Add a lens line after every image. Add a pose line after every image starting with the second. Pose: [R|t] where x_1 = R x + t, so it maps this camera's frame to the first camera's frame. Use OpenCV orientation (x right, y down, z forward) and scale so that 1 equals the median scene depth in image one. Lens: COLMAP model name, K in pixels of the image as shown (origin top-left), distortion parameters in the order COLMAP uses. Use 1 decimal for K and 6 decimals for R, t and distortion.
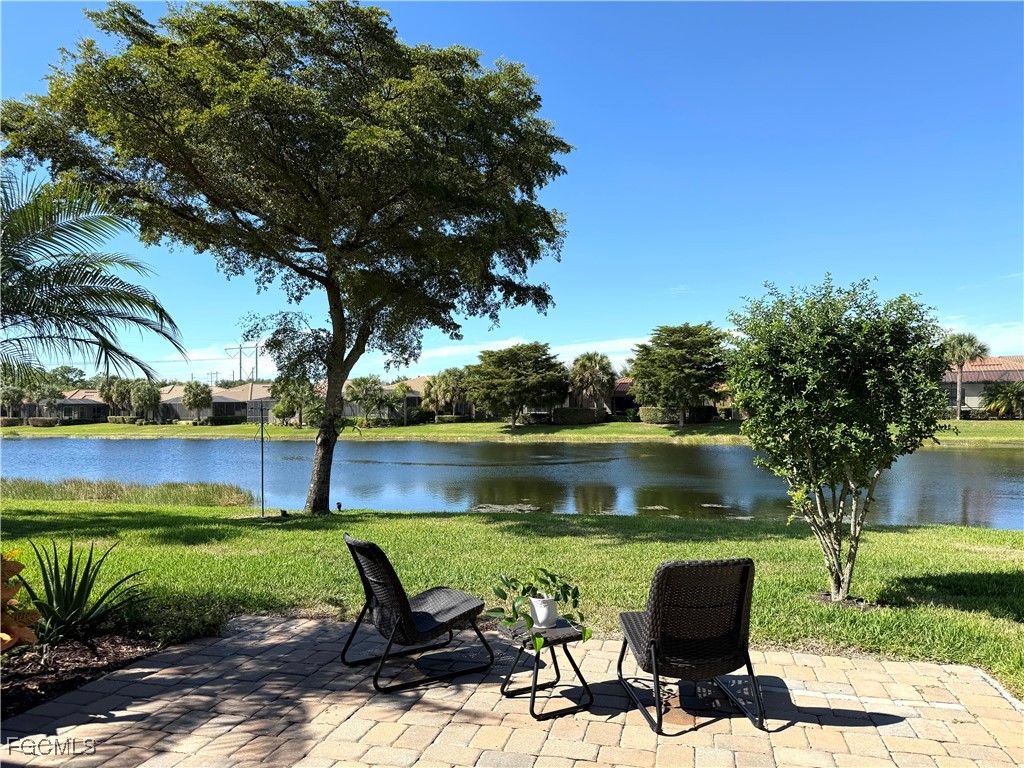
lens RADIAL K [[730.5, 0, 516.4], [0, 730.5, 387.6], [0, 0, 1]] dist [0.052865, -0.065603]
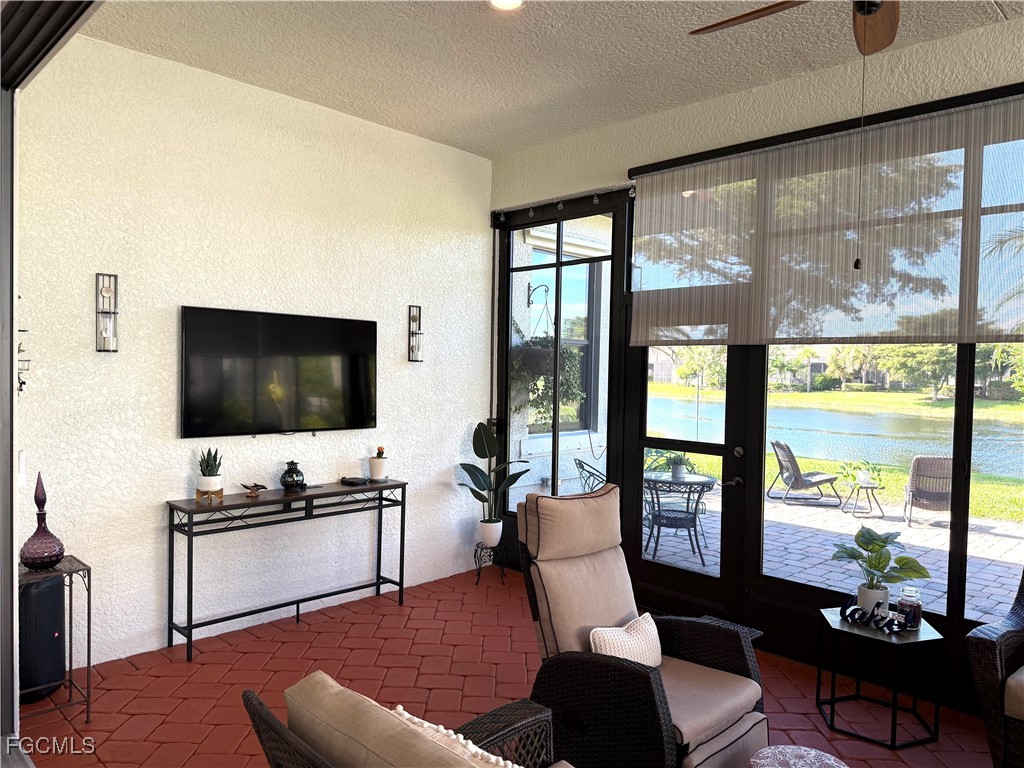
lens RADIAL K [[730.5, 0, 501.3], [0, 730.5, 398.4], [0, 0, 1]] dist [0.052865, -0.065603]
pose [[0.853661, 0.052726, -0.518153, 0.075560], [-0.018077, 0.997263, 0.071696, -0.024246], [0.520515, -0.051837, 0.852278, -0.468209]]
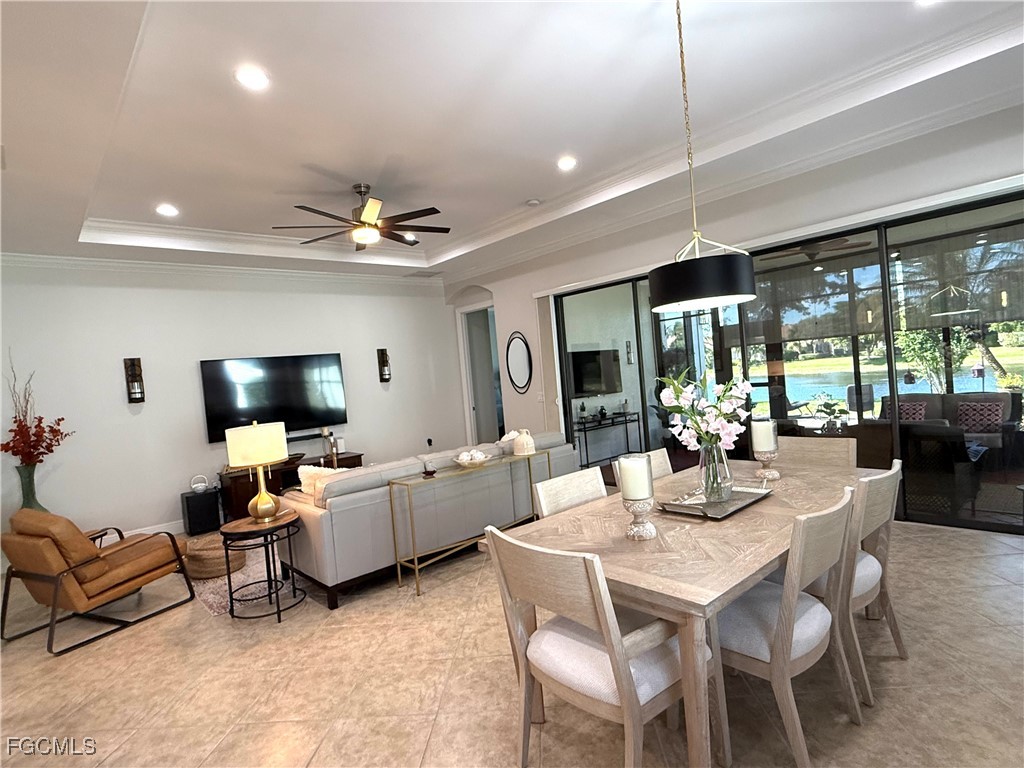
lens RADIAL K [[548.5, 0, 514.5], [0, 548.5, 381.3], [0, 0, 1]] dist [-0.005017, 0.002001]
pose [[0.828129, -0.050174, -0.558287, 0.107407], [0.090576, 0.994875, 0.044945, -0.039639], [0.553171, -0.087787, 0.828429, -0.868635]]
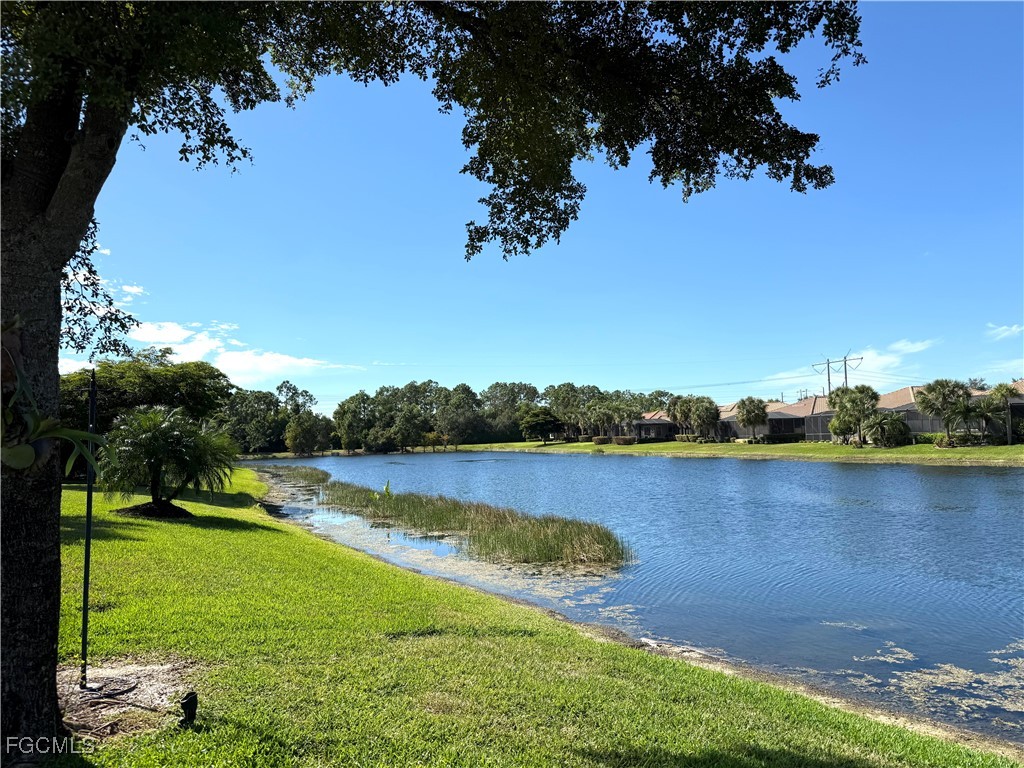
lens RADIAL K [[730.5, 0, 503.5], [0, 730.5, 384.7], [0, 0, 1]] dist [0.052865, -0.065603]
pose [[0.706920, -0.058019, -0.704910, 0.071847], [0.037785, 0.998305, -0.044275, 0.050386], [0.706284, 0.004663, 0.707913, 0.975986]]
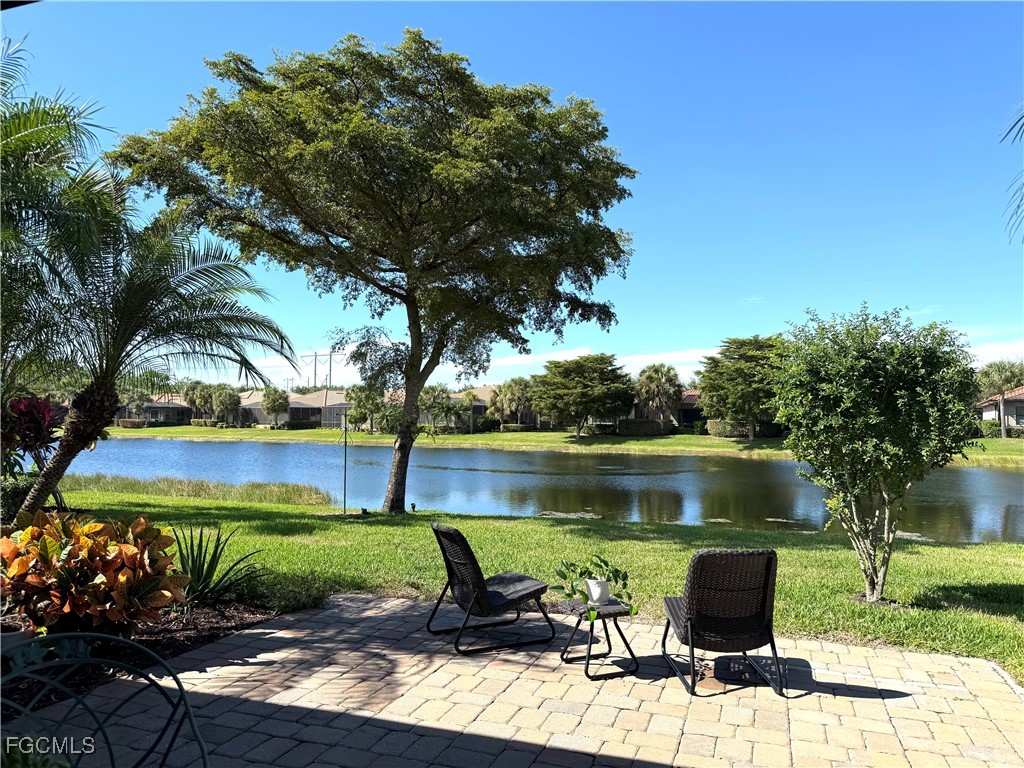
lens RADIAL K [[730.5, 0, 522.7], [0, 730.5, 392.1], [0, 0, 1]] dist [0.052865, -0.065603]
pose [[0.996609, 0.015720, -0.080770, 0.002513], [-0.016304, 0.999845, -0.006572, -0.002531], [0.080655, 0.007867, 0.996711, -0.071041]]
